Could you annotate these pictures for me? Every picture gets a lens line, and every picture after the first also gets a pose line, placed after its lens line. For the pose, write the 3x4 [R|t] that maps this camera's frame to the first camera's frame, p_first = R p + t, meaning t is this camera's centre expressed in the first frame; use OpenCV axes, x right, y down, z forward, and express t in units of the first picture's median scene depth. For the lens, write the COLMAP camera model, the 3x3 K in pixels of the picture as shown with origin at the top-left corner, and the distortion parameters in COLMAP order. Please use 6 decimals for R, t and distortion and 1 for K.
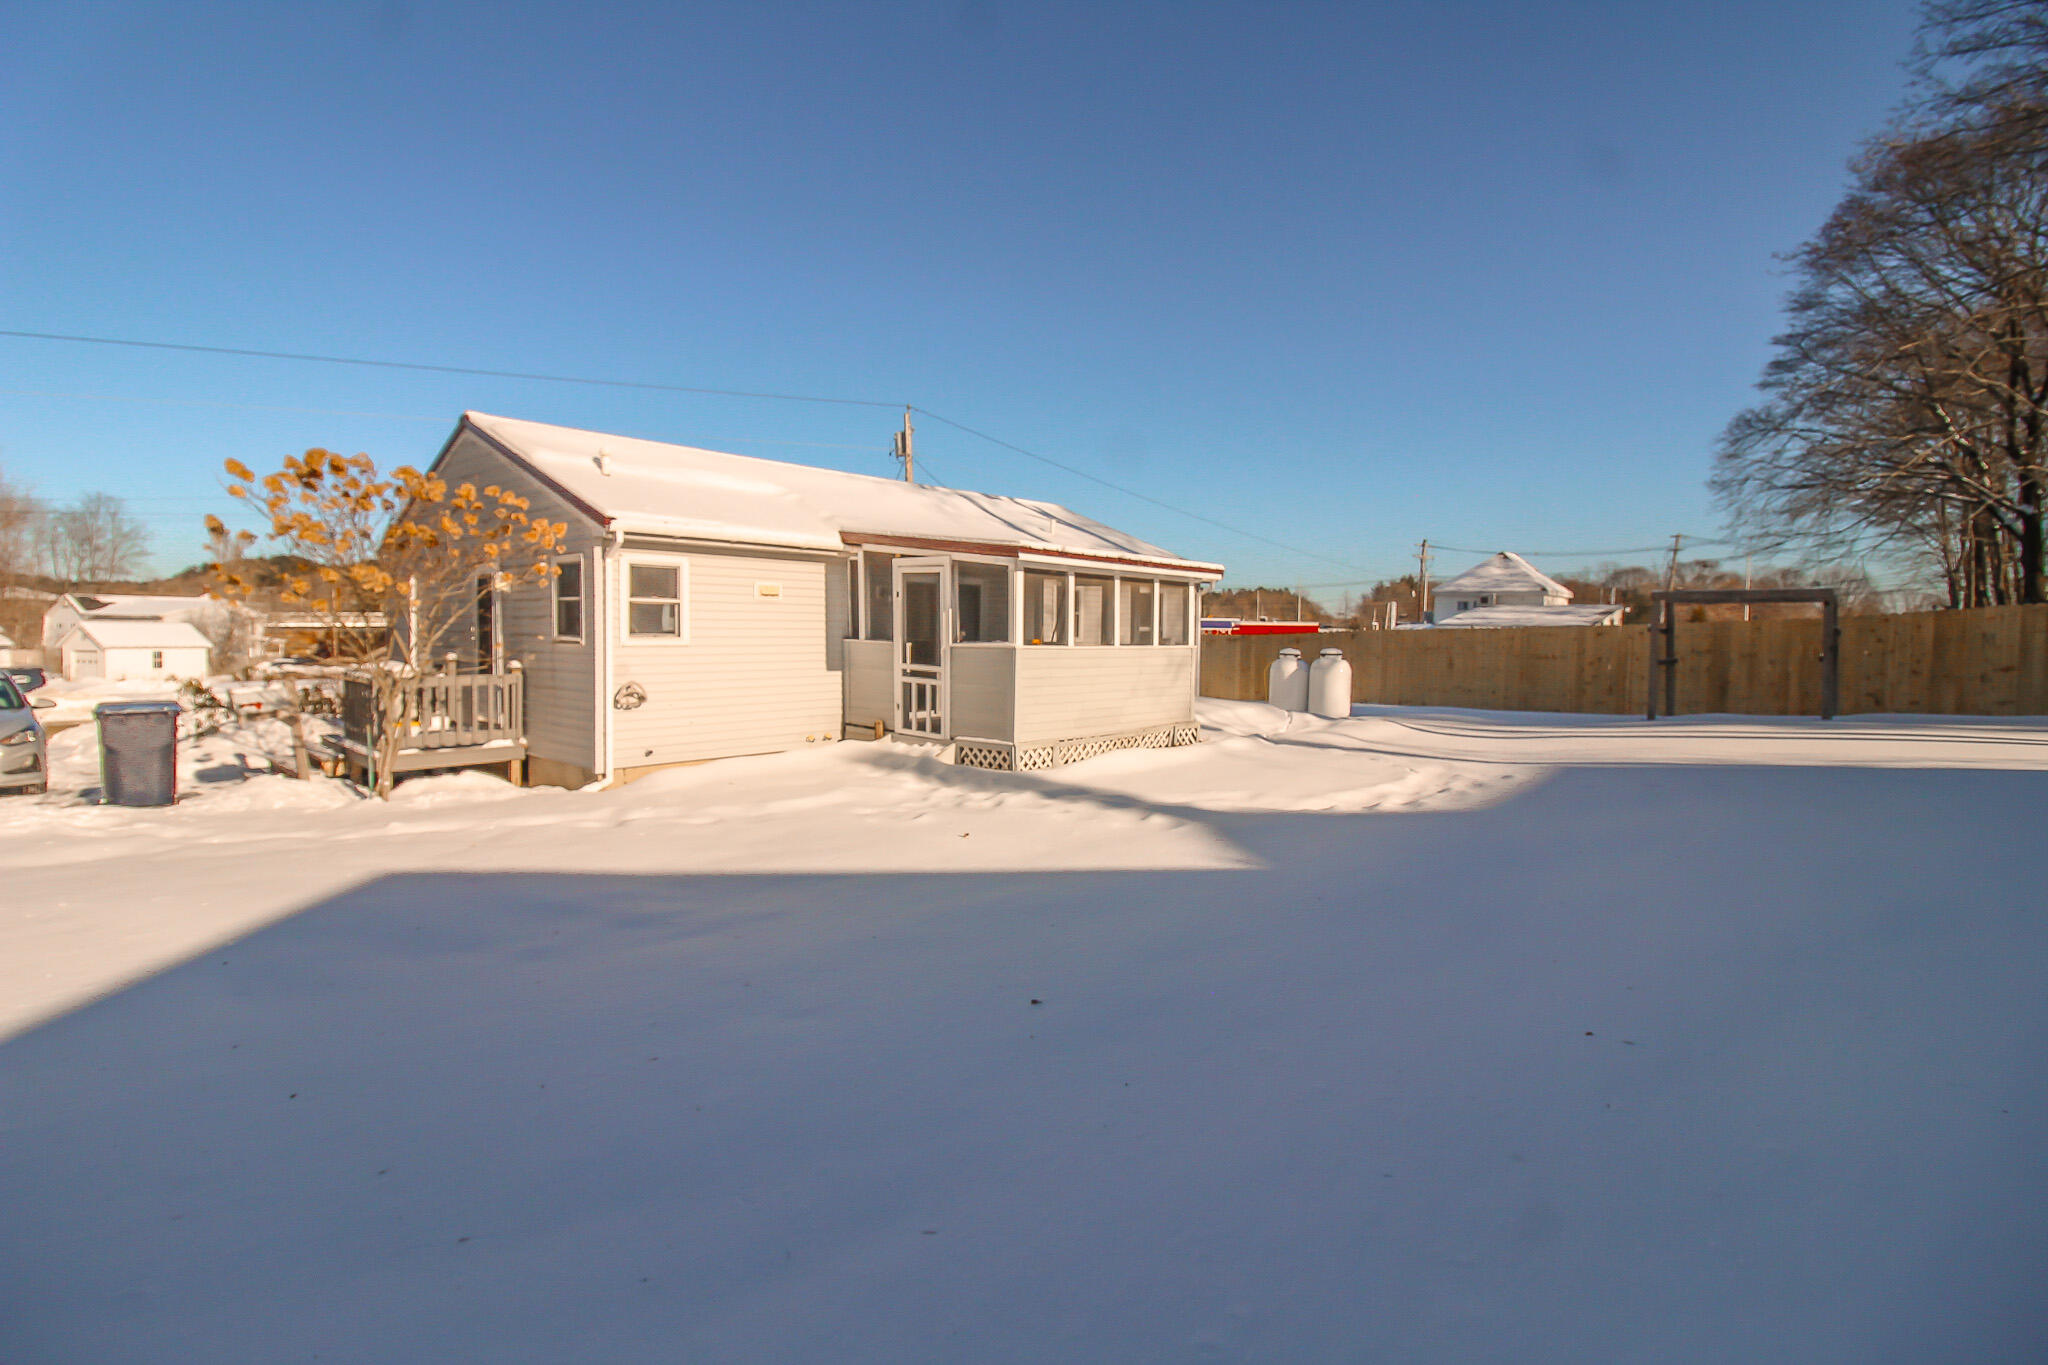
lens RADIAL K [[951.4, 0, 1022.0], [0, 951.4, 663.8], [0, 0, 1]] dist [0.000345, -0.012491]
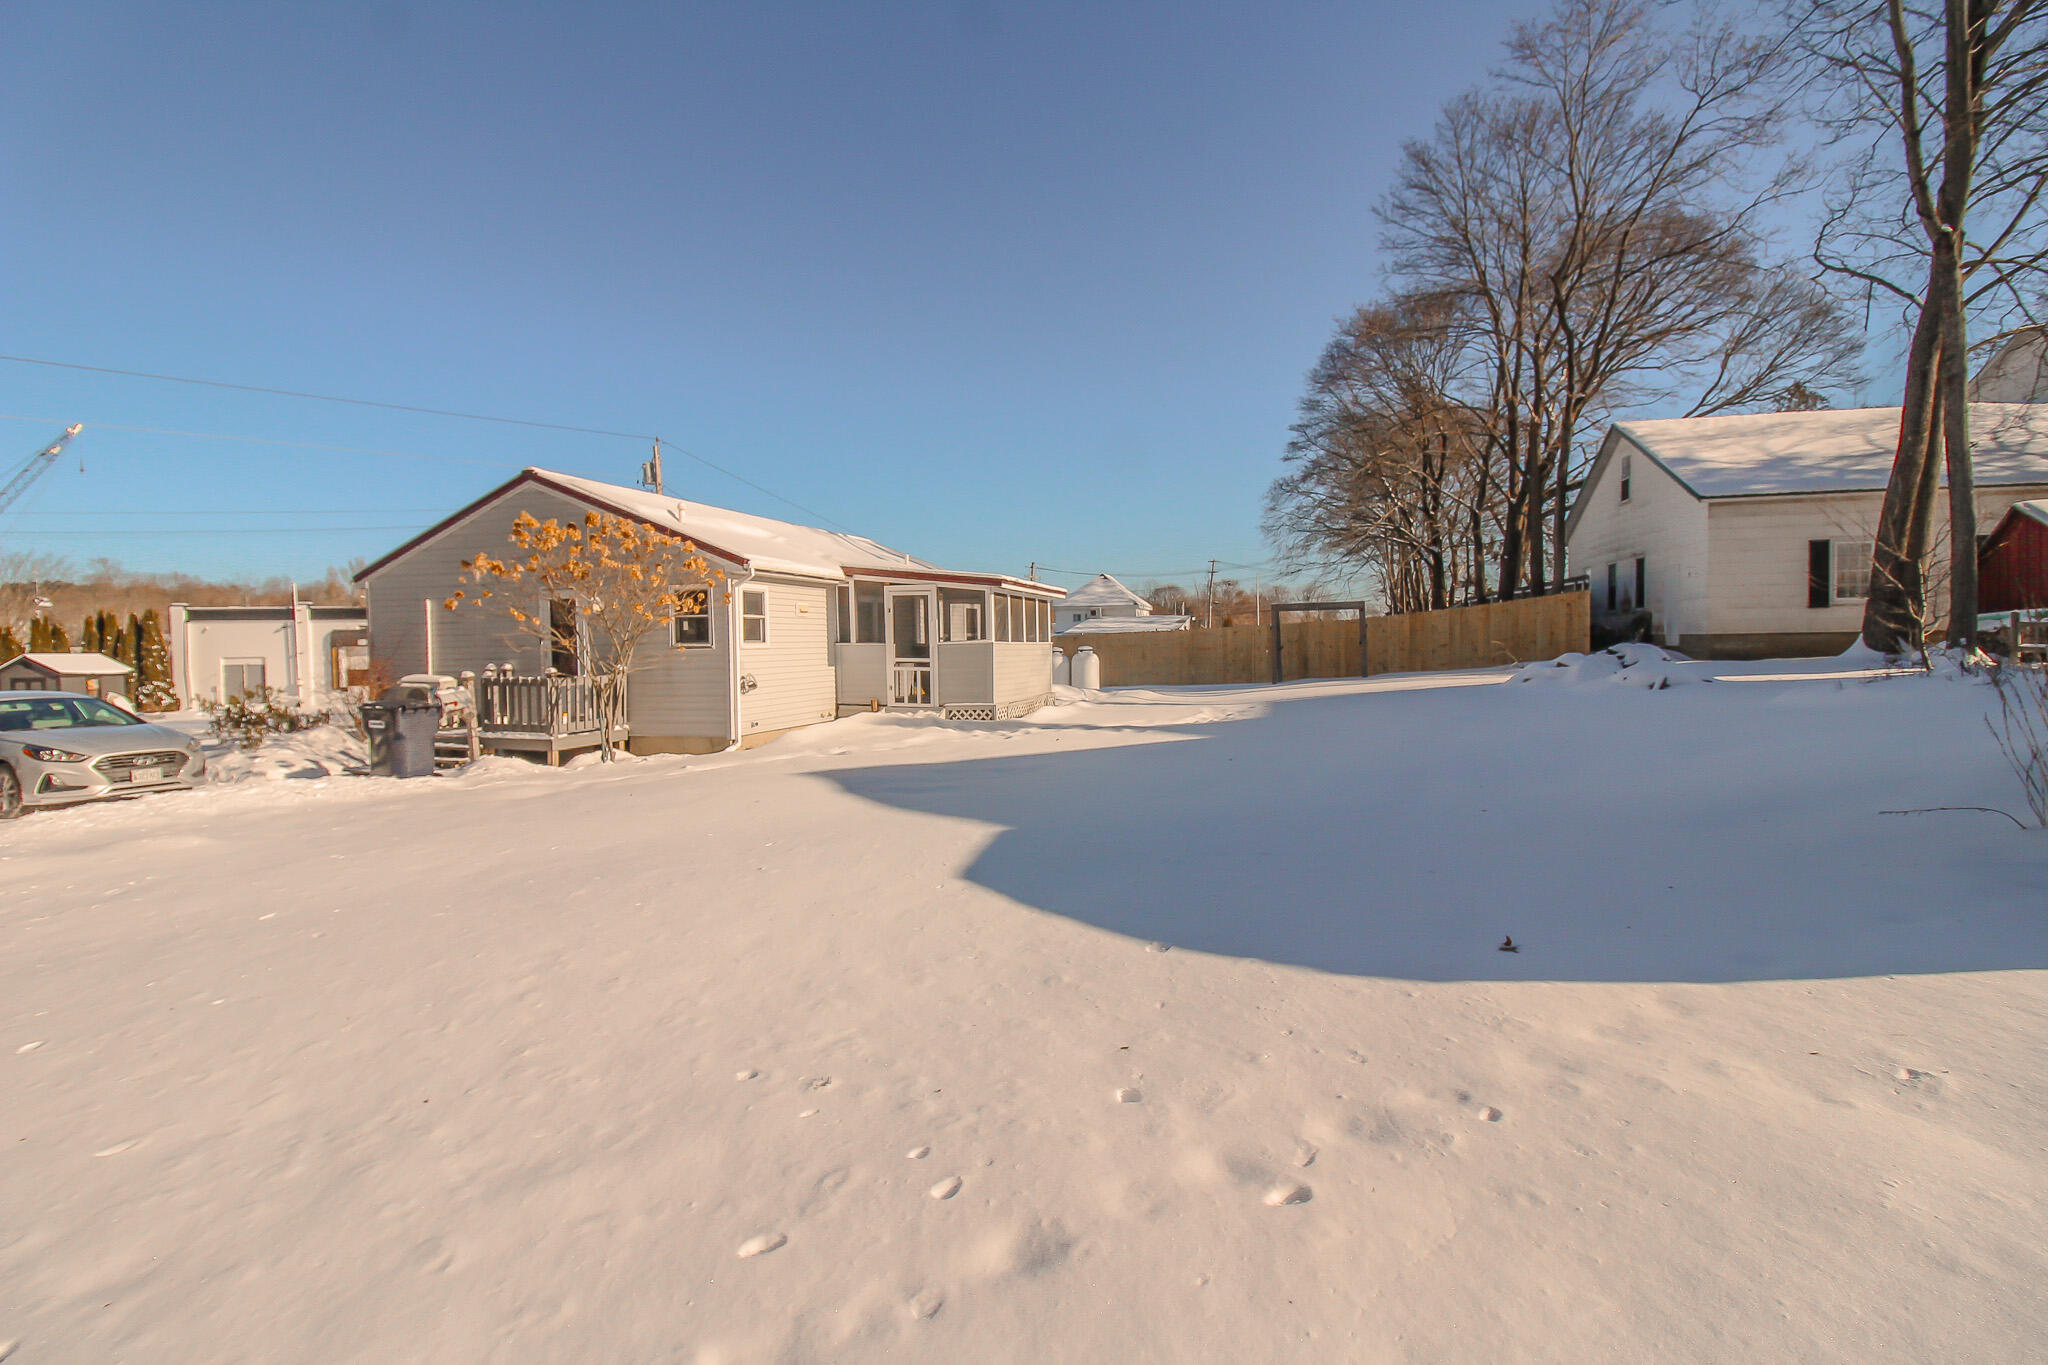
lens RADIAL K [[951.4, 0, 1022.0], [0, 951.4, 663.8], [0, 0, 1]] dist [0.000345, -0.012491]
pose [[0.909545, -0.035206, 0.414112, -0.503414], [0.042837, 0.999040, -0.009152, 0.027508], [-0.413393, 0.026063, 0.910180, -0.365341]]
